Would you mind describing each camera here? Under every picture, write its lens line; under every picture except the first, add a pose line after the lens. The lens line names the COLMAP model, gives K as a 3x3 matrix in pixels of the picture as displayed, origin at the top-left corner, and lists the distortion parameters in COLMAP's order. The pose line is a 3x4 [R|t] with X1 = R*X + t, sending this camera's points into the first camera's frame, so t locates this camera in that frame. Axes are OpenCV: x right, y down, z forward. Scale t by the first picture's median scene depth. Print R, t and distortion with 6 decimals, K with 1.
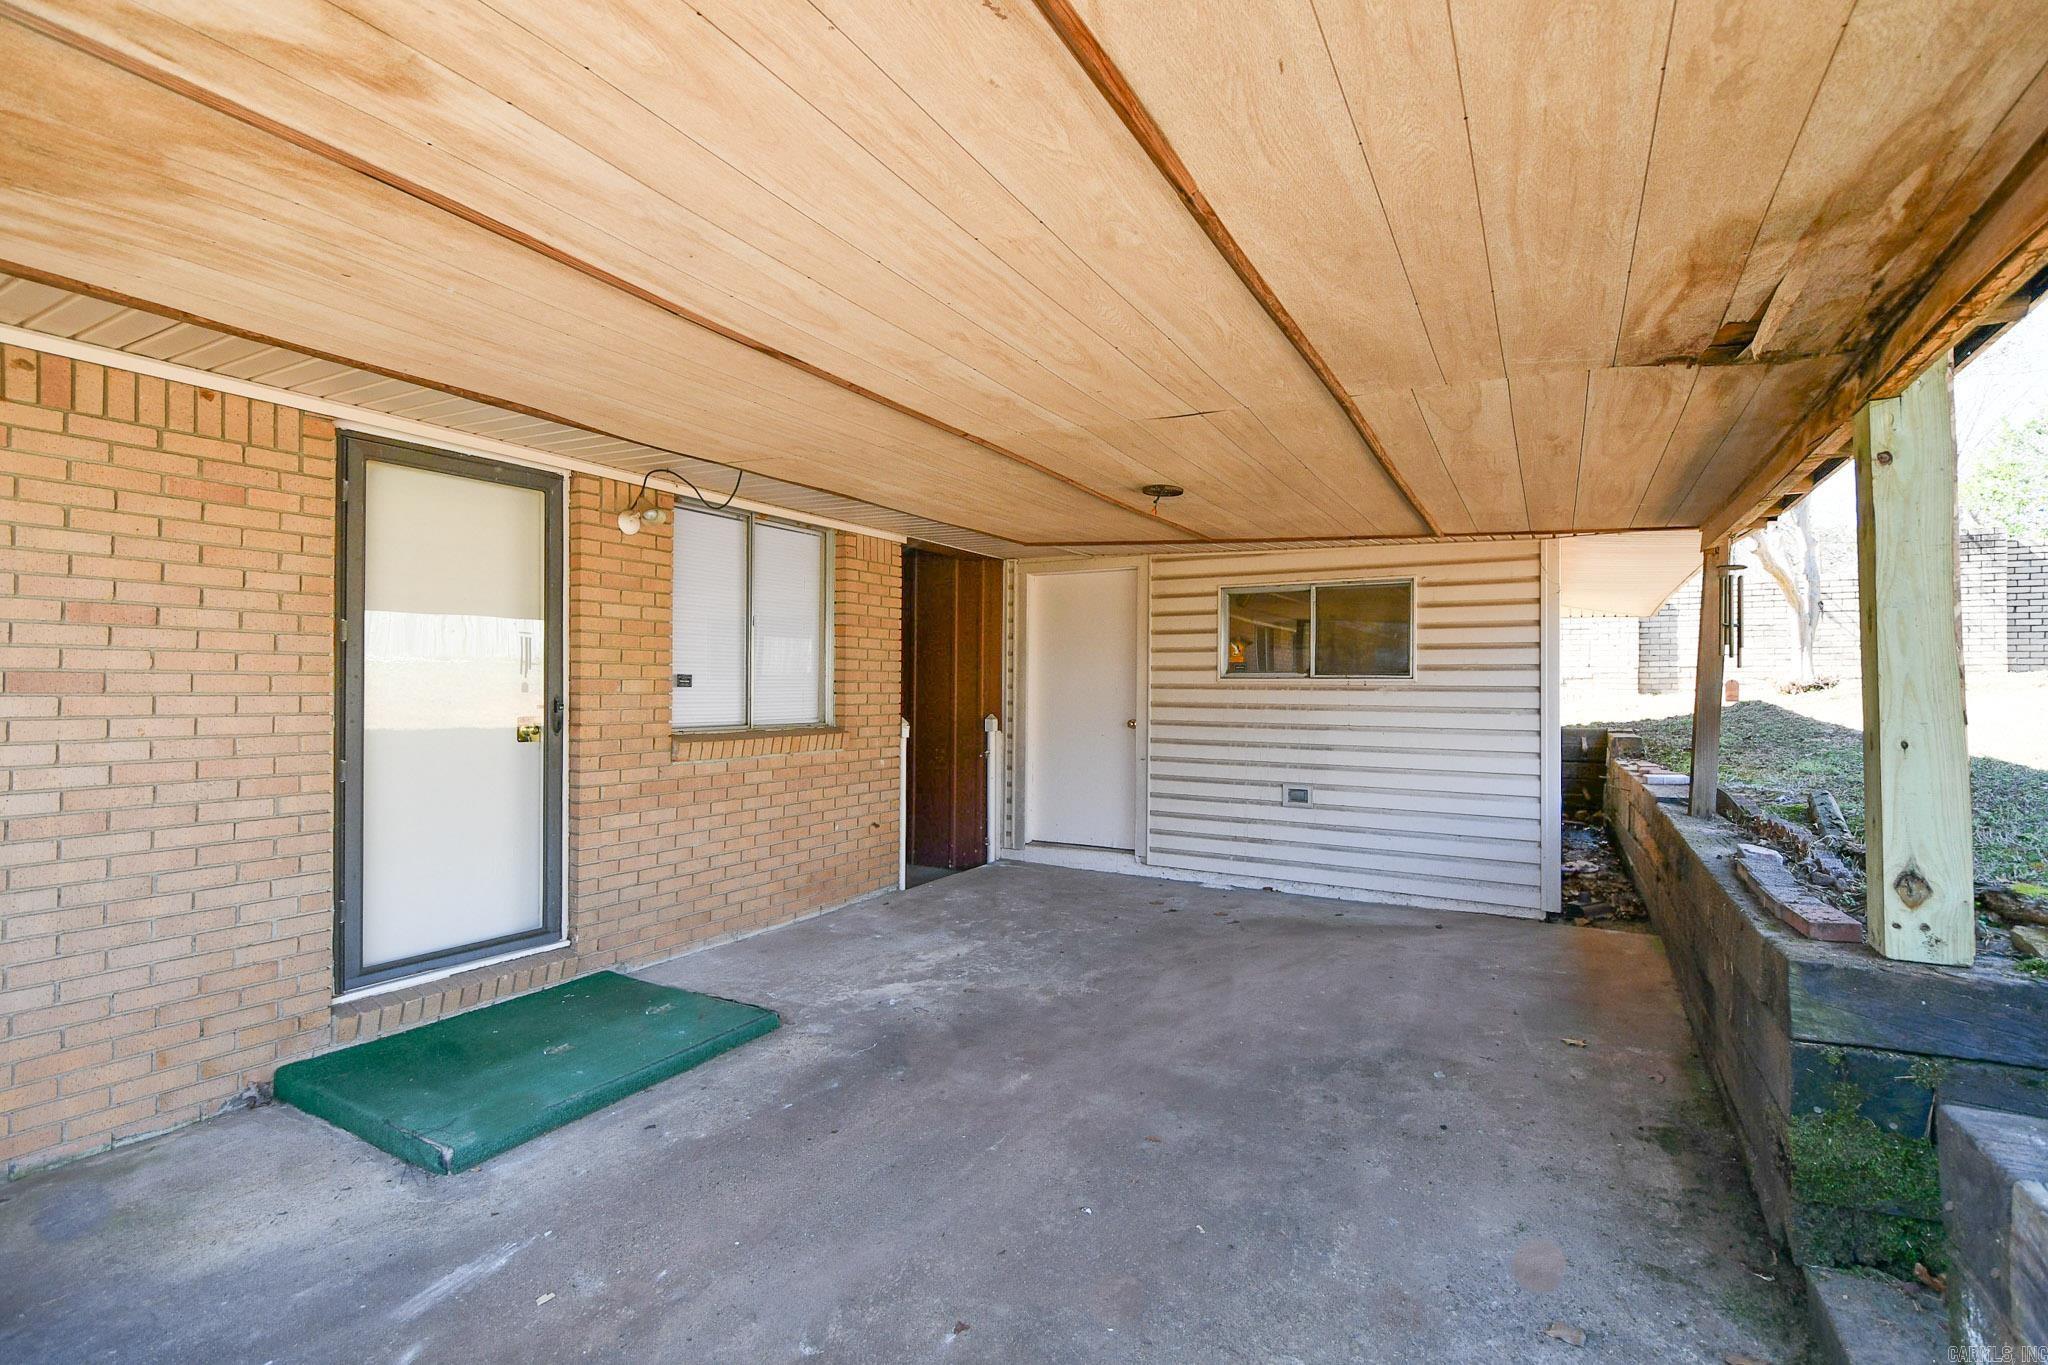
lens RADIAL K [[925.5, 0, 1020.1], [0, 925.5, 676.9], [0, 0, 1]] dist [0.014492, -0.014142]
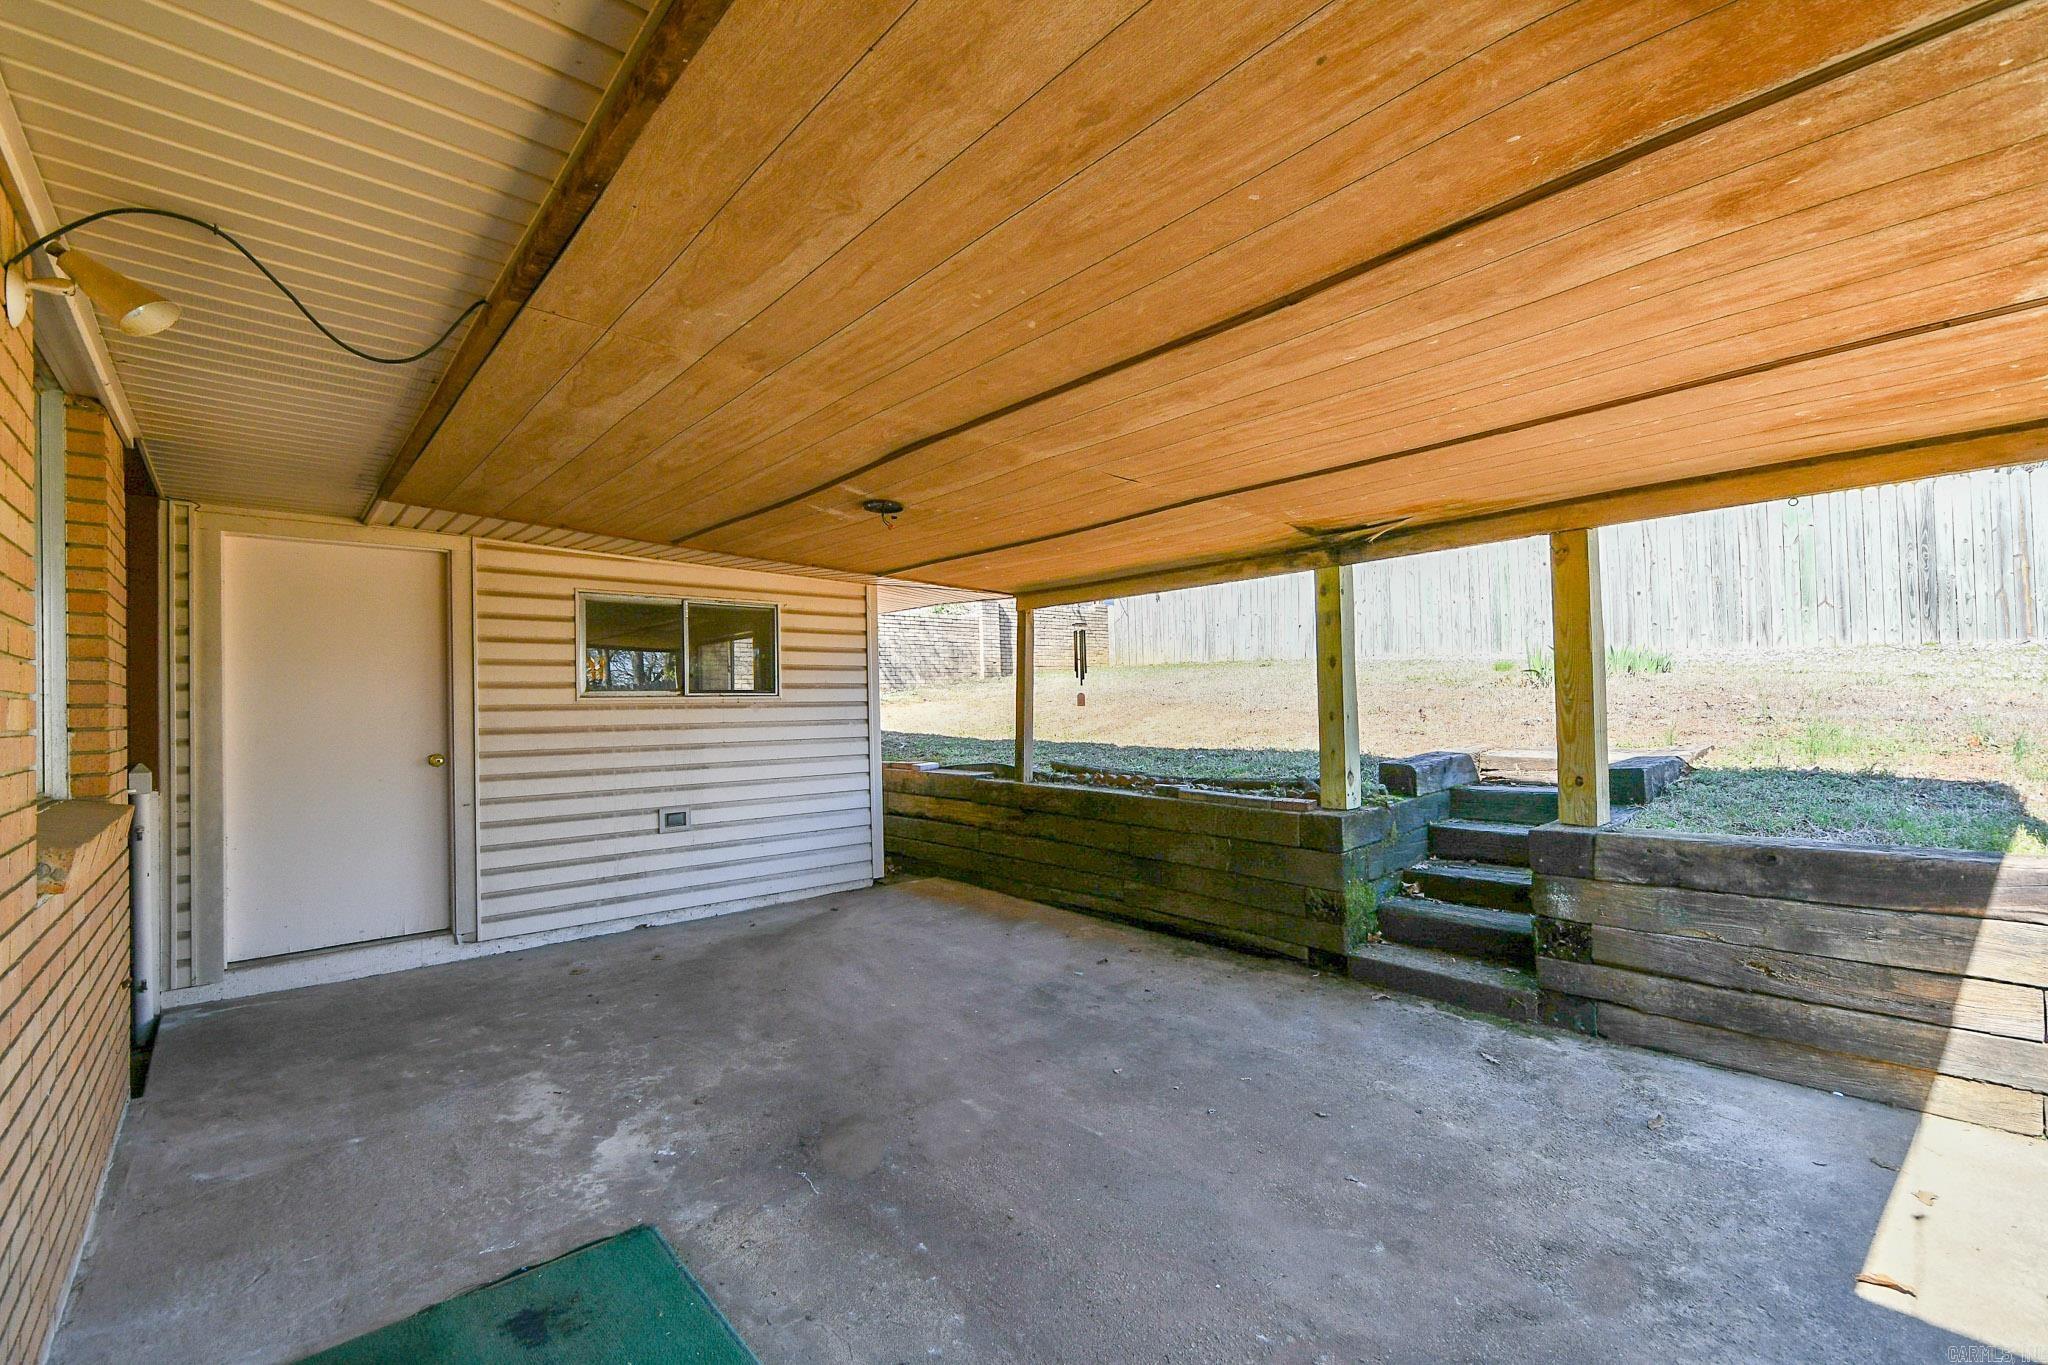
lens RADIAL K [[939.2, 0, 1027.4], [0, 939.2, 696.2], [0, 0, 1]] dist [0.013318, -0.014704]
pose [[0.289444, -0.003291, 0.957189, -0.598472], [0.009778, 0.999952, 0.000481, 0.004987], [-0.957145, 0.009220, 0.289462, 0.425153]]
